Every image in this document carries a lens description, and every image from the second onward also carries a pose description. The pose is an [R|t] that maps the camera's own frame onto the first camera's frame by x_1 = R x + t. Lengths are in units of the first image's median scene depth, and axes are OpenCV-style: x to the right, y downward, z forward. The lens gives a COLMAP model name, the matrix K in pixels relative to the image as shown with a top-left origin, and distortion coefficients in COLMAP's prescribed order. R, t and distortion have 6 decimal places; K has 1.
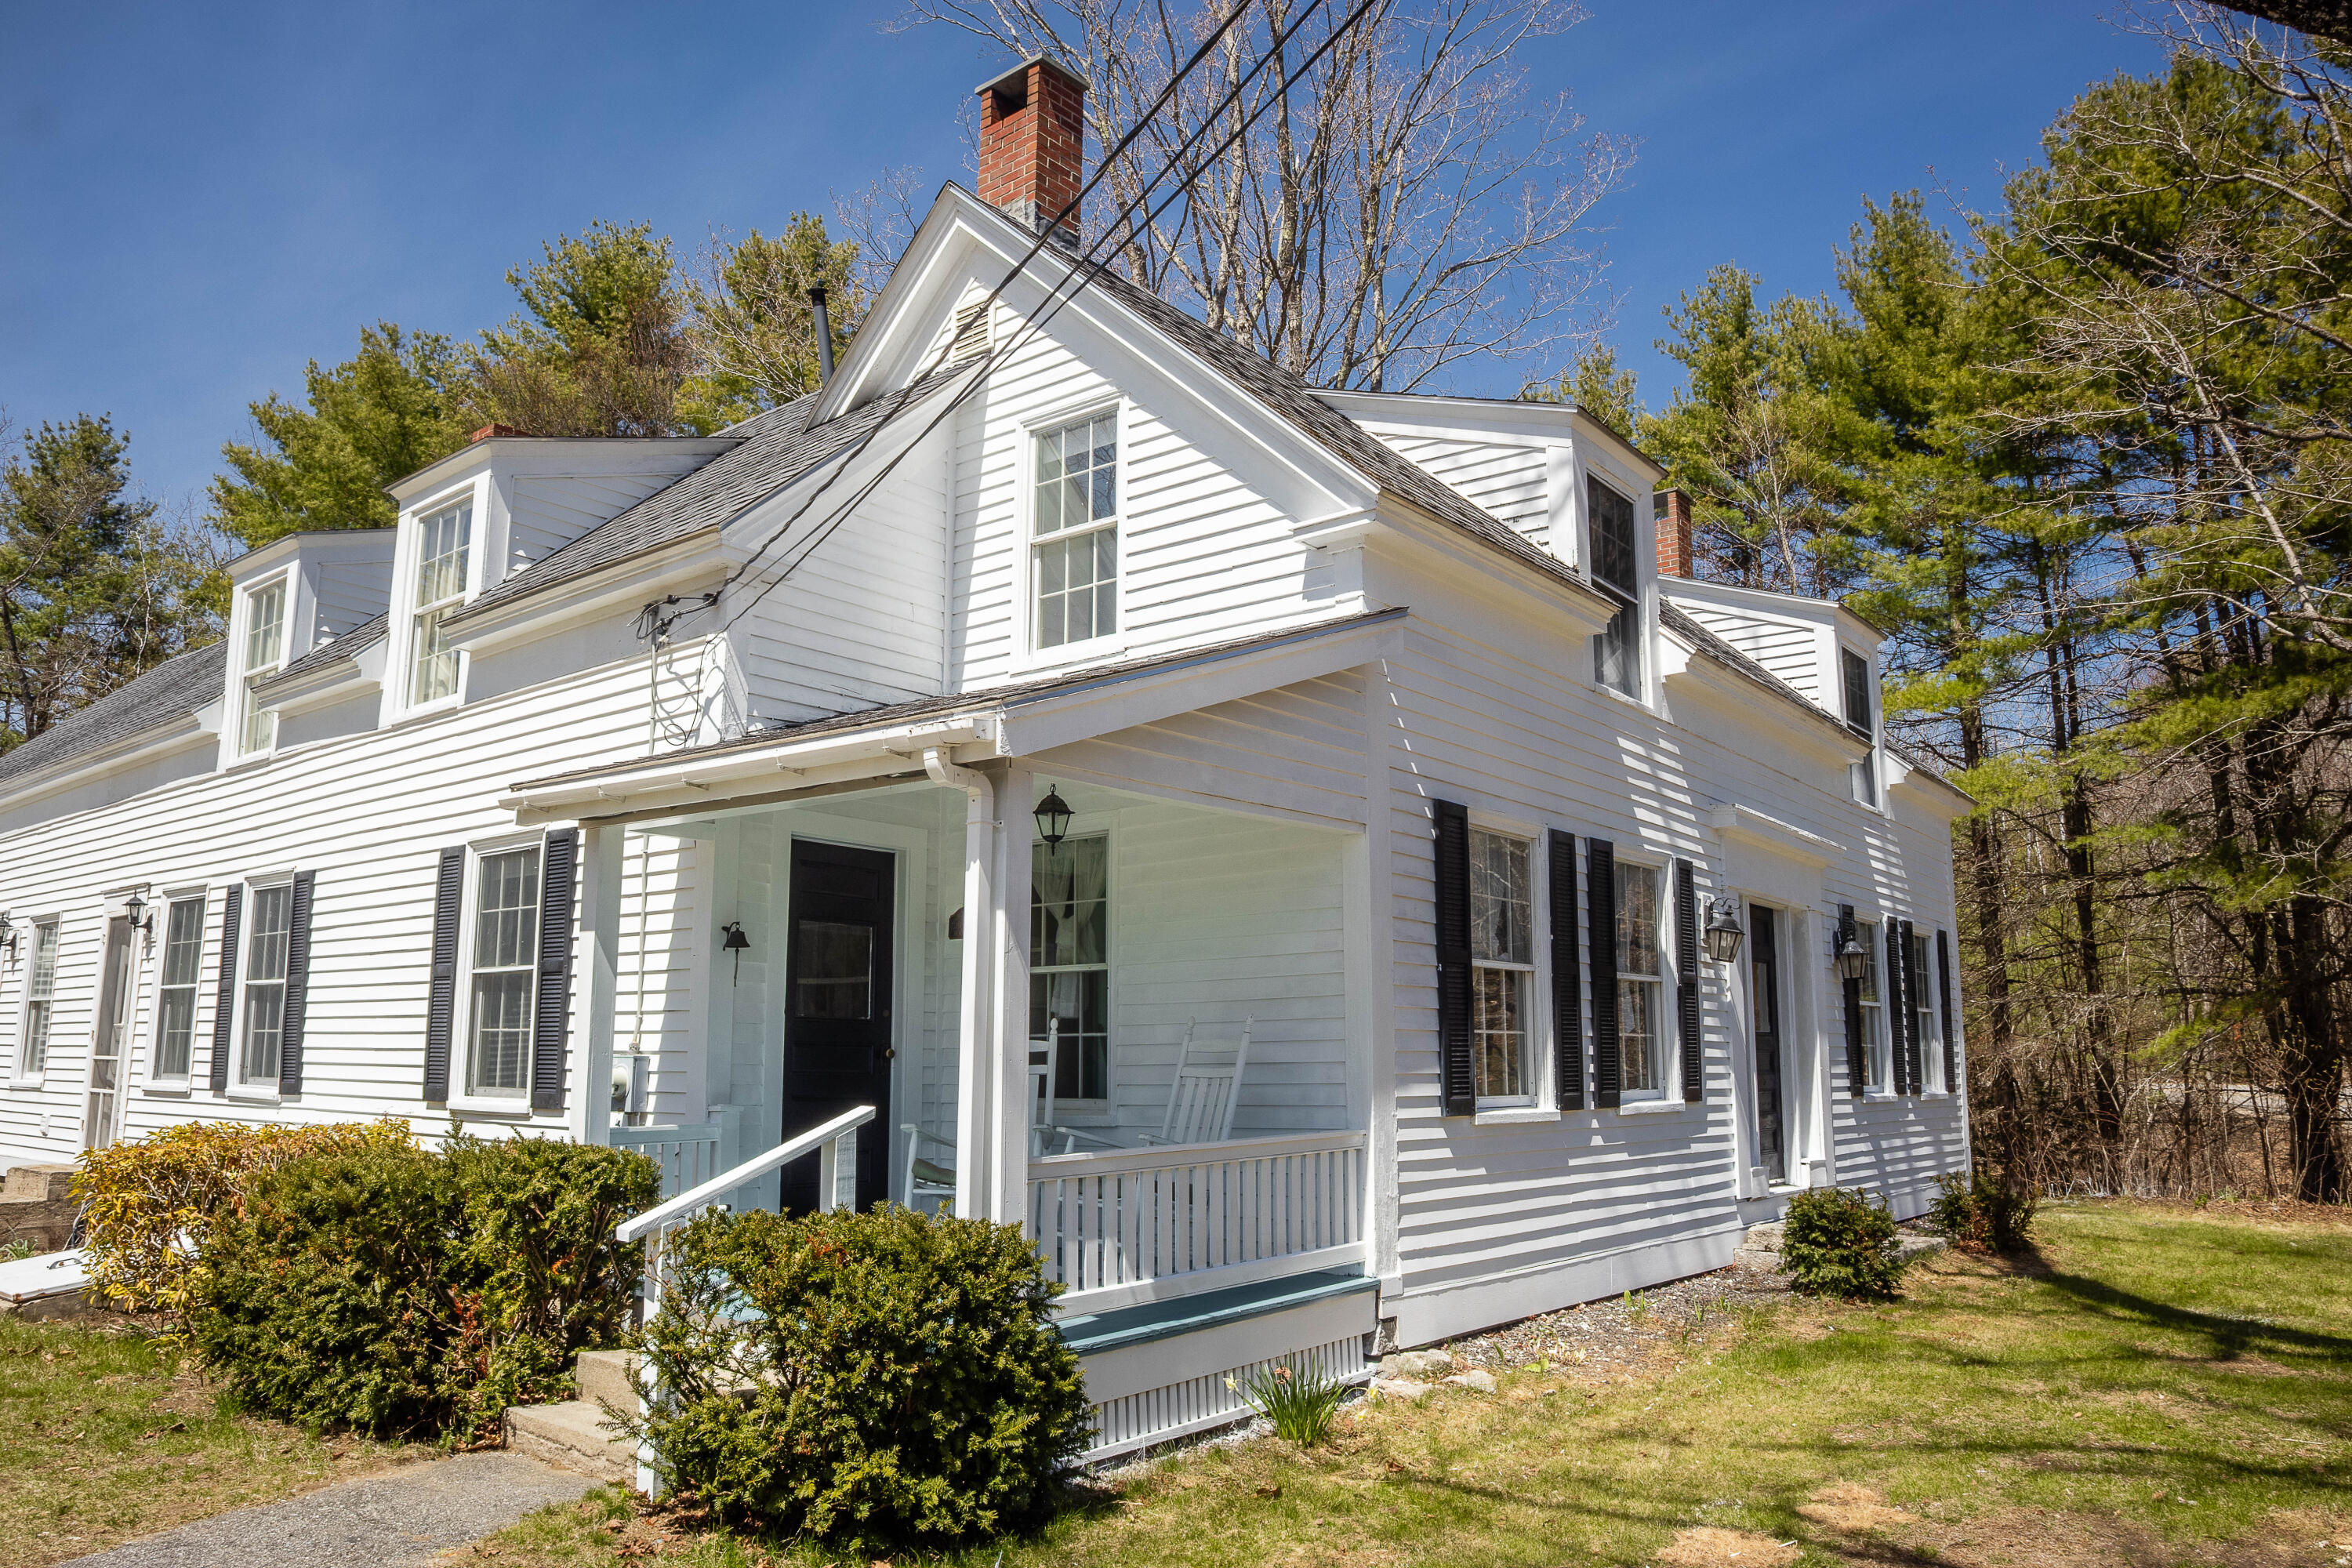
lens RADIAL K [[1594.8, 0, 1167.0], [0, 1594.8, 784.1], [0, 0, 1]] dist [-0.005478, 0.003279]
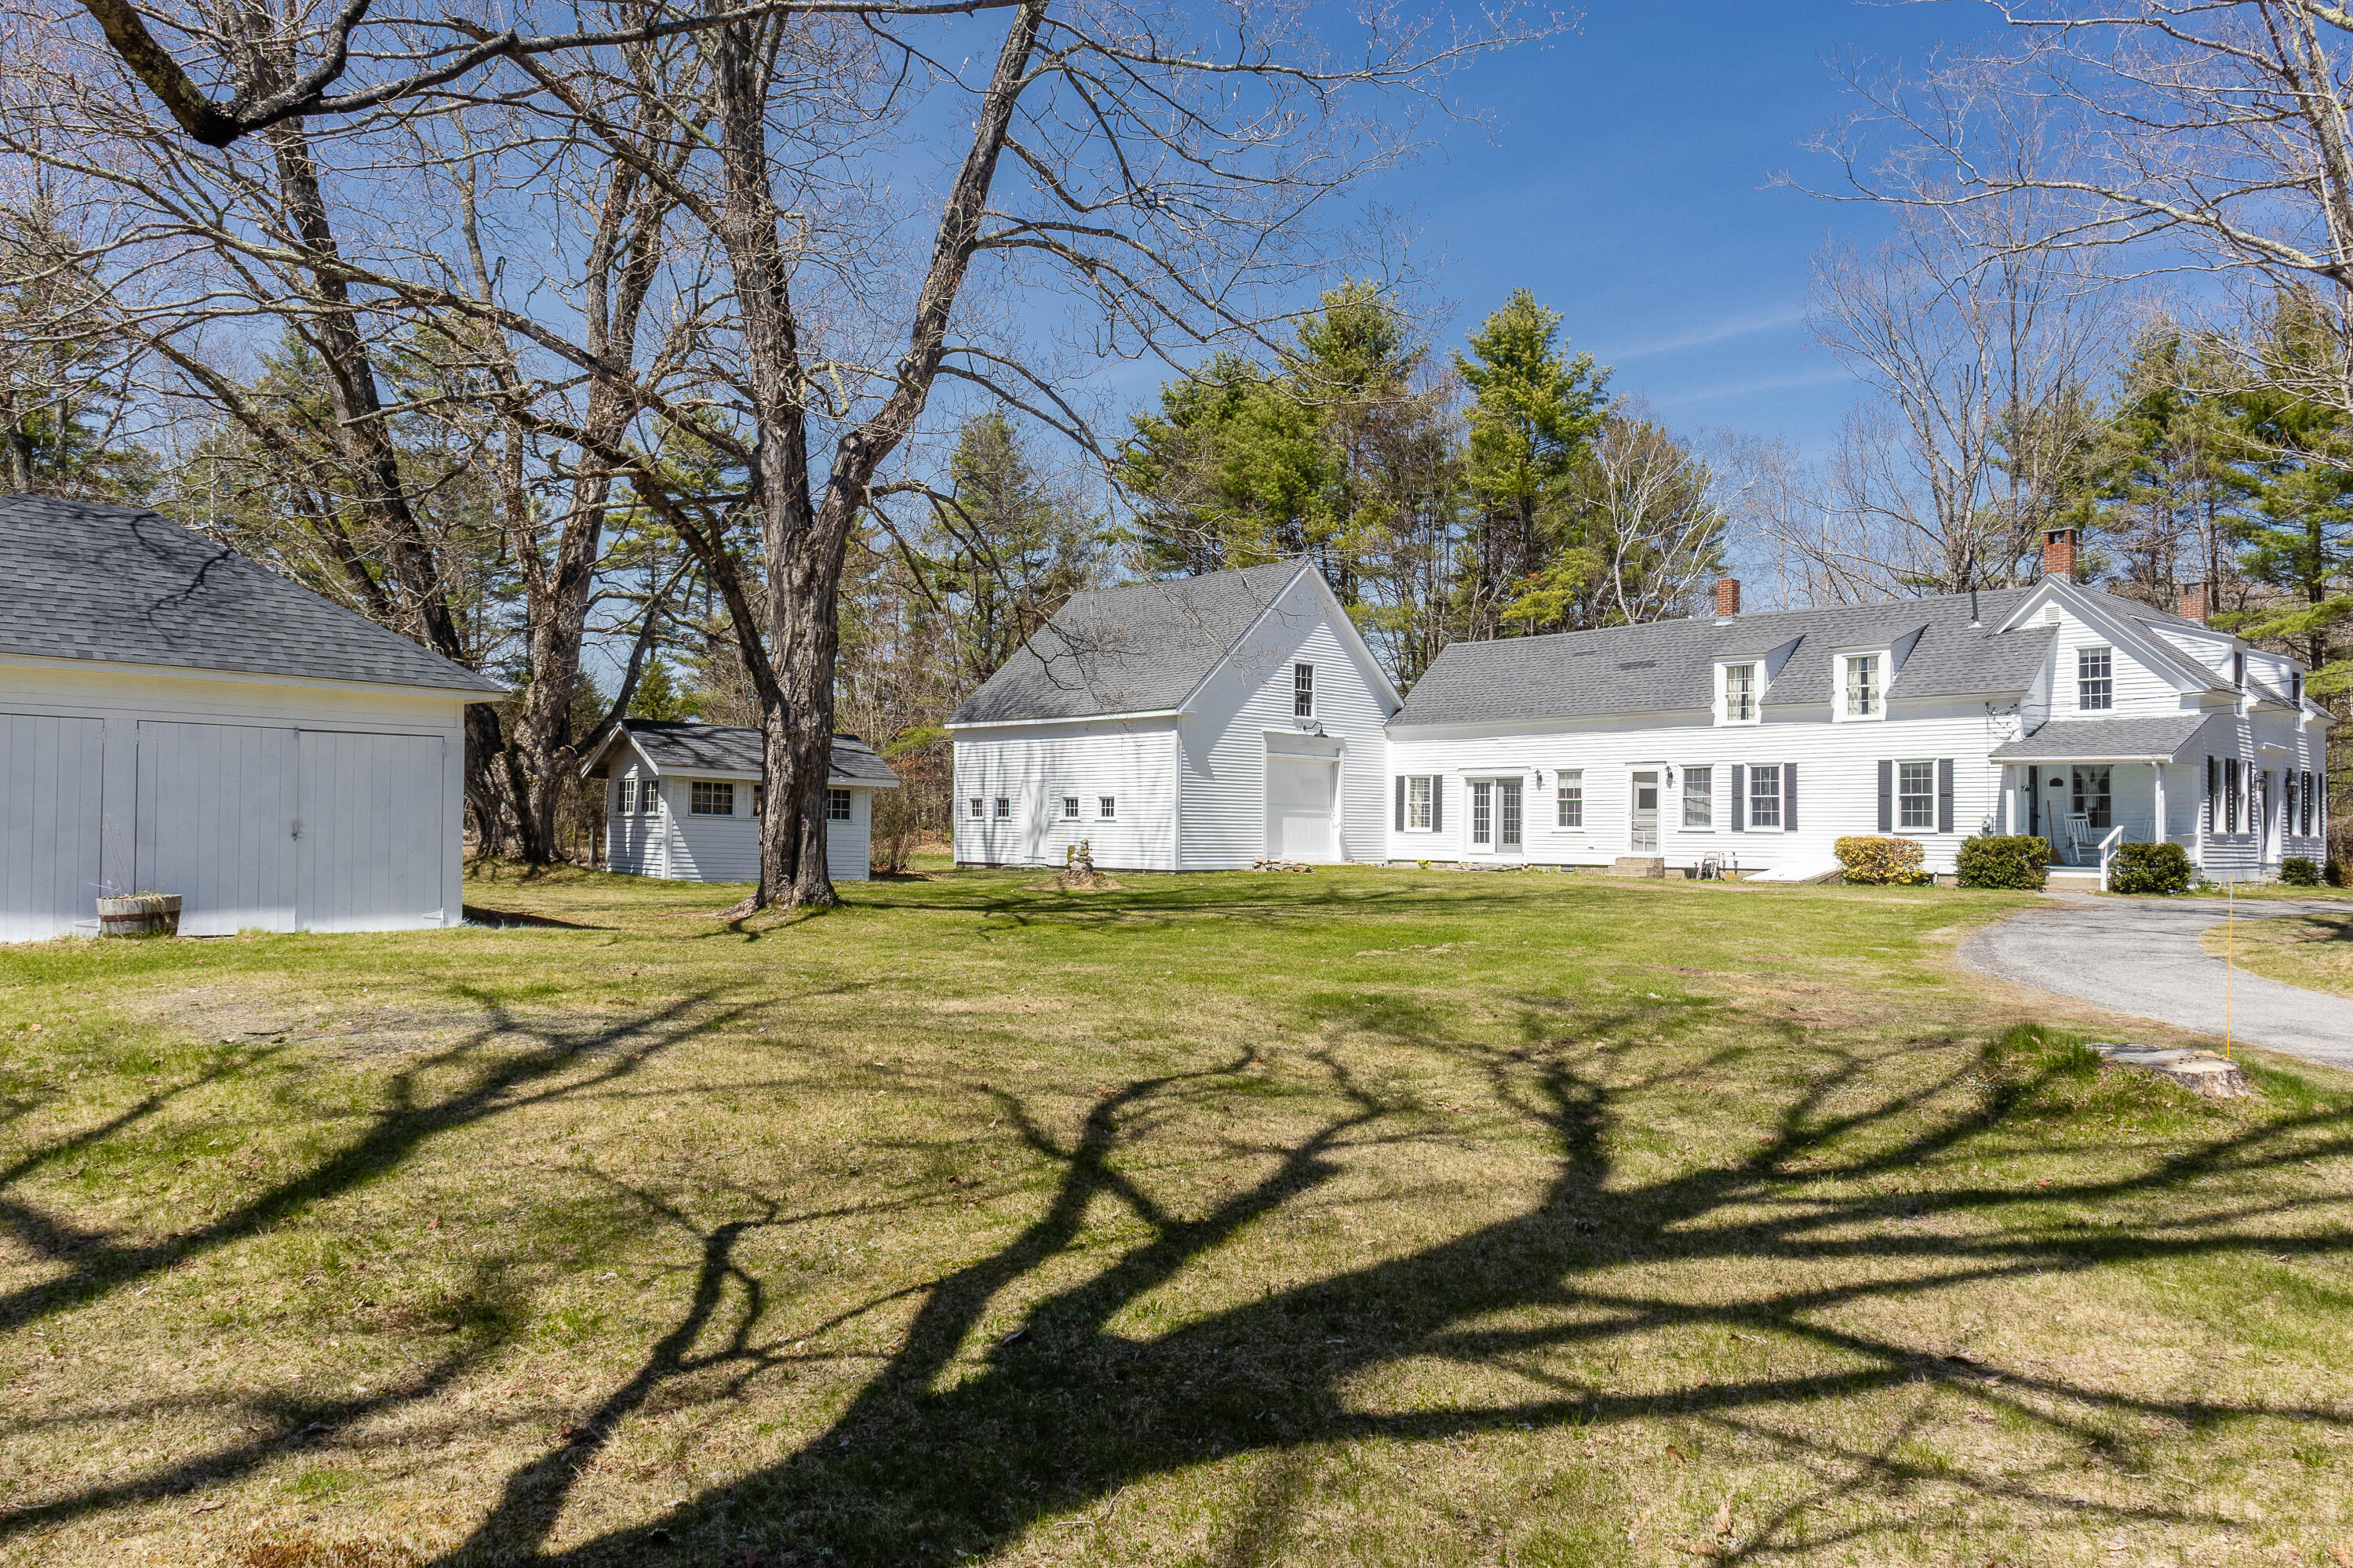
lens RADIAL K [[1595.2, 0, 1167.5], [0, 1595.2, 784.1], [0, 0, 1]] dist [-0.005478, 0.003279]
pose [[0.991627, 0.002258, -0.129112, -1.705778], [0.015595, 0.990435, 0.137096, -0.454918], [0.128186, -0.137962, 0.982107, -2.935267]]
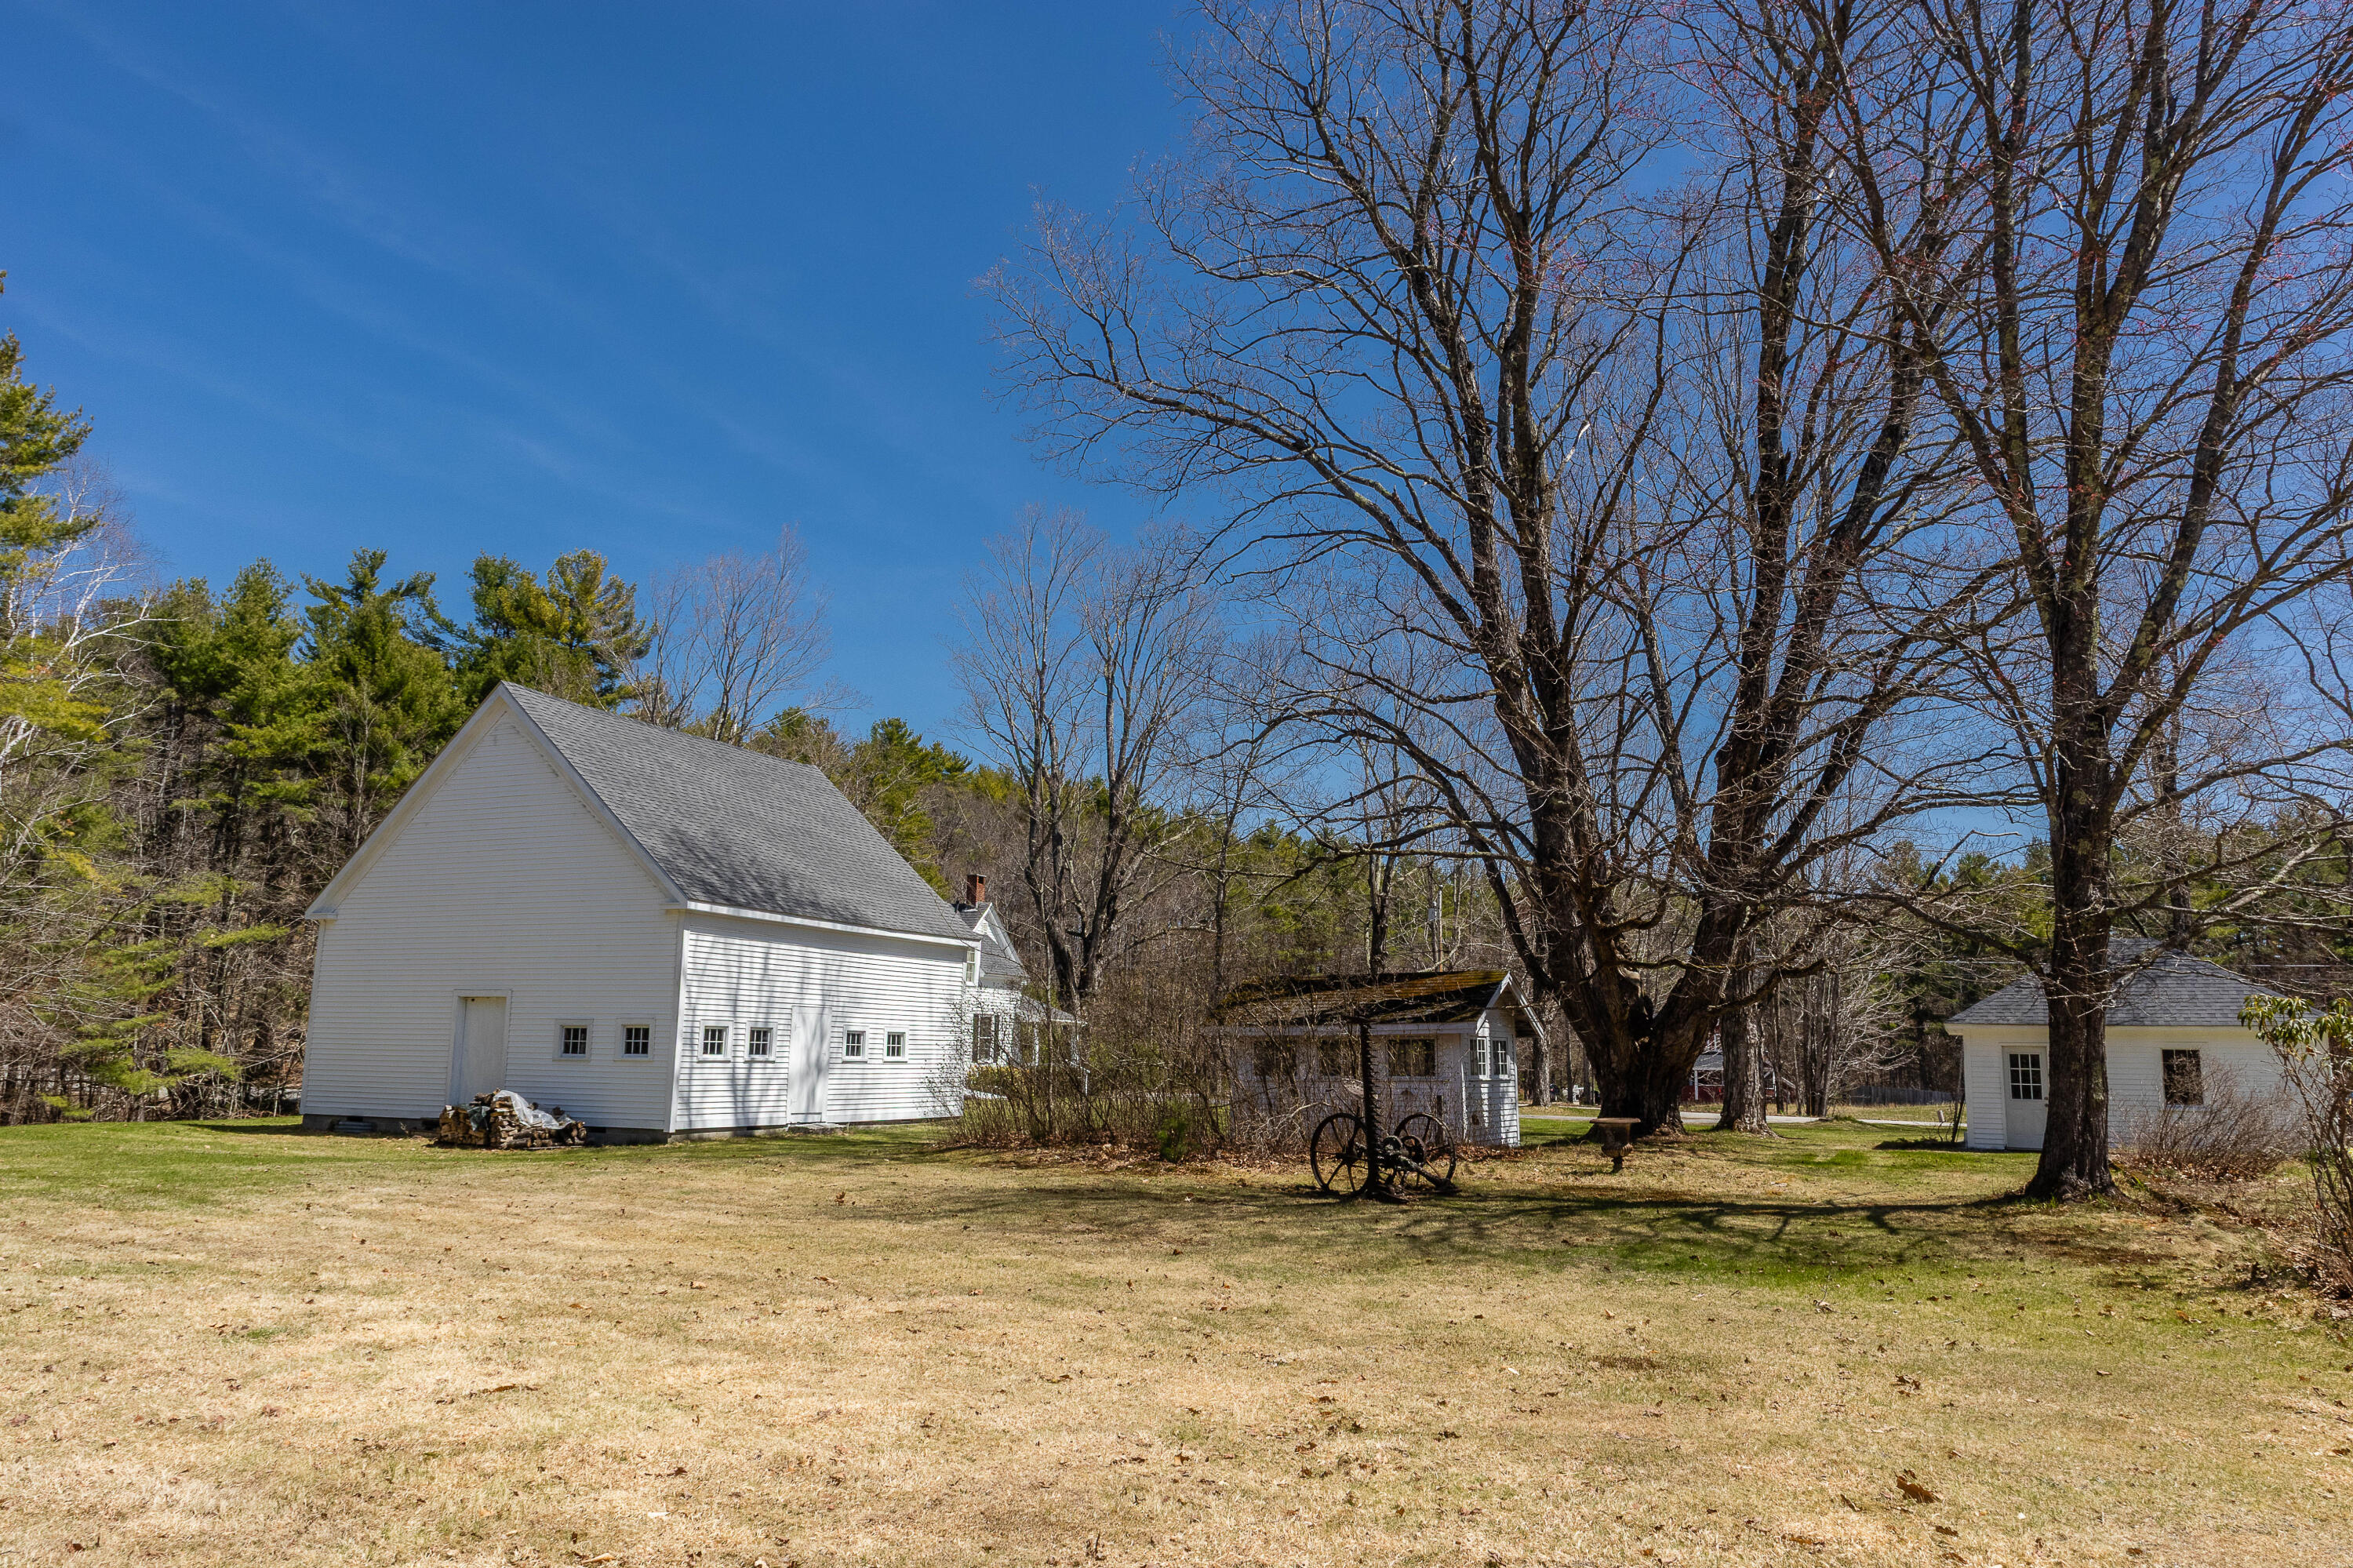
lens RADIAL K [[1633.7, 0, 1168.3], [0, 1633.7, 781.0], [0, 0, 1]] dist [0.031401, -0.001220]
pose [[-0.267641, 0.166463, 0.949030, -6.419486], [-0.157929, 0.964063, -0.213638, 0.356323], [-0.950488, -0.207057, -0.231734, 1.928575]]
